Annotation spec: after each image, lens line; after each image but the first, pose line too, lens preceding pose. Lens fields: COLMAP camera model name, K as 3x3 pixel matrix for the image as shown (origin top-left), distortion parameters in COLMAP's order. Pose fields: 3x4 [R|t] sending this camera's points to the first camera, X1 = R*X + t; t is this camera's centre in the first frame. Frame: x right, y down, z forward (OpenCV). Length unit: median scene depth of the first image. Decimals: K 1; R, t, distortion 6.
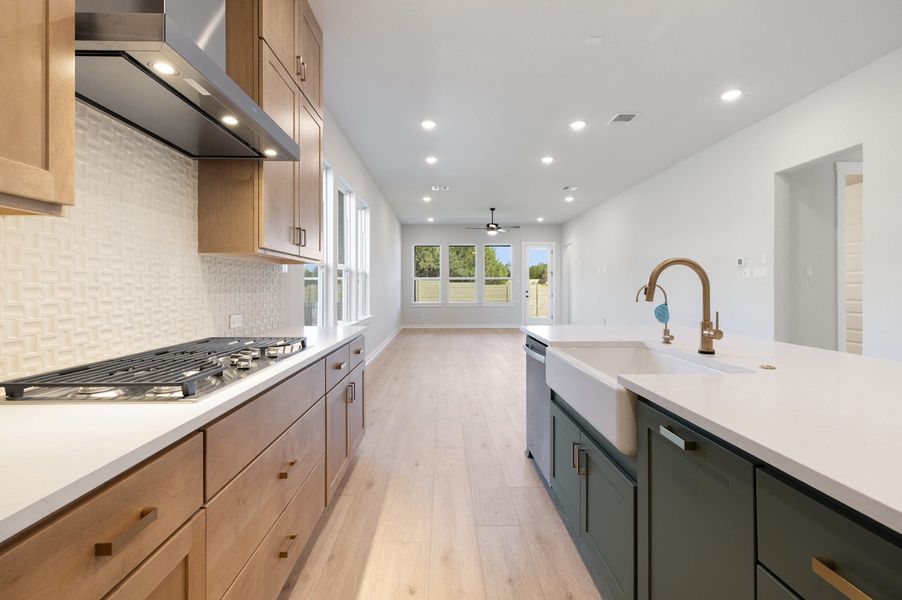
lens RADIAL K [[354.2, 0, 464.8], [0, 354.2, 287.3], [0, 0, 1]] dist [-0.000988, -0.000051]
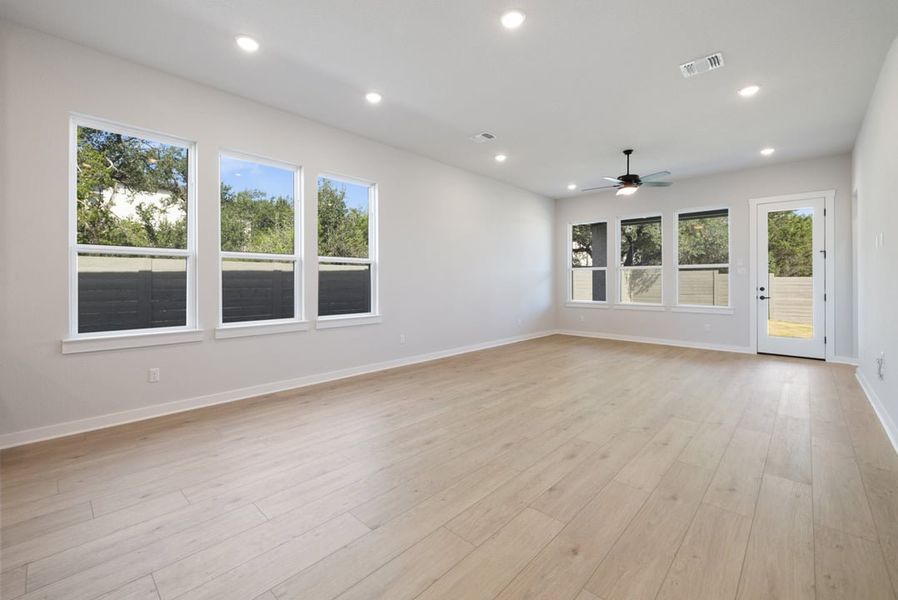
lens RADIAL K [[376.9, 0, 464.1], [0, 376.9, 280.5], [0, 0, 1]] dist [-0.000799, -0.000008]
pose [[0.725977, 0.002739, -0.687714, 0.773689], [-0.002368, 0.999996, 0.001483, -0.001399], [0.687715, 0.000552, 0.725980, 0.819558]]
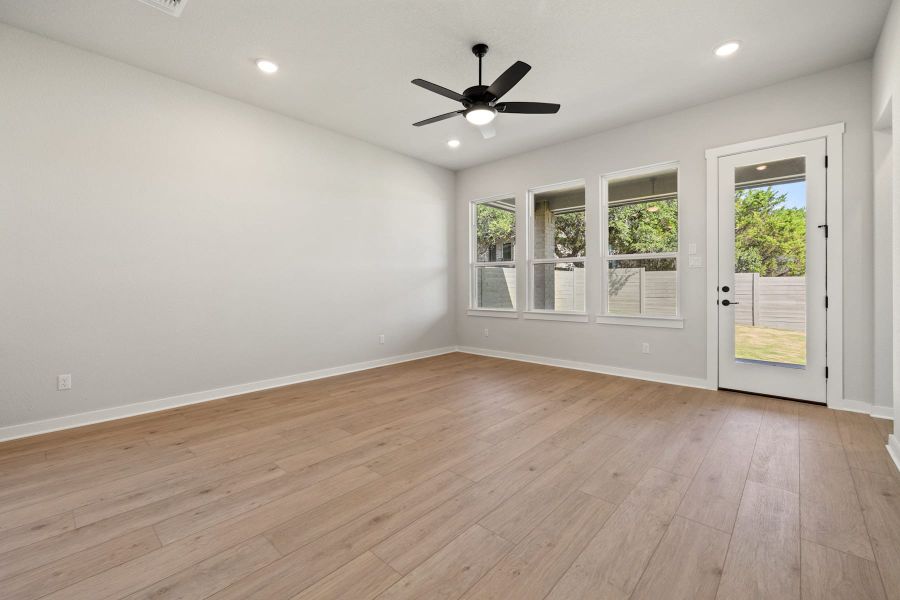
lens RADIAL K [[373.5, 0, 449.9], [0, 373.5, 287.2], [0, 0, 1]] dist [-0.000728, 0.000067]
pose [[0.718333, 0.002140, -0.695696, 0.757629], [0.004178, 0.999964, 0.007390, 0.021391], [0.695687, -0.008215, 0.718298, 1.737222]]
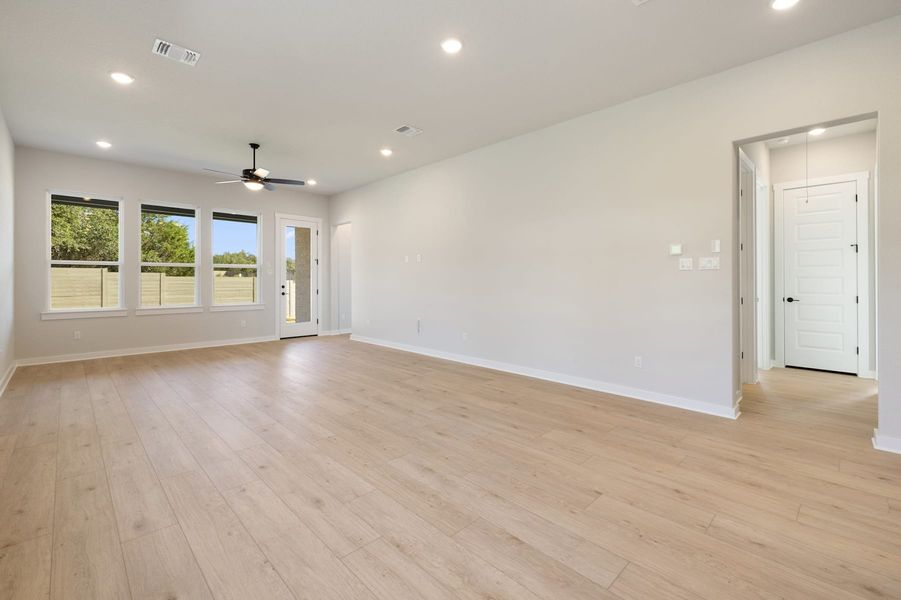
lens RADIAL K [[378.0, 0, 429.4], [0, 378.0, 278.3], [0, 0, 1]] dist [0.001934, 0.000302]
pose [[0.768951, 0.006577, 0.639274, -0.236735], [-0.003069, 0.999974, -0.006597, 0.000710], [-0.639300, 0.003111, 0.768951, 0.817804]]
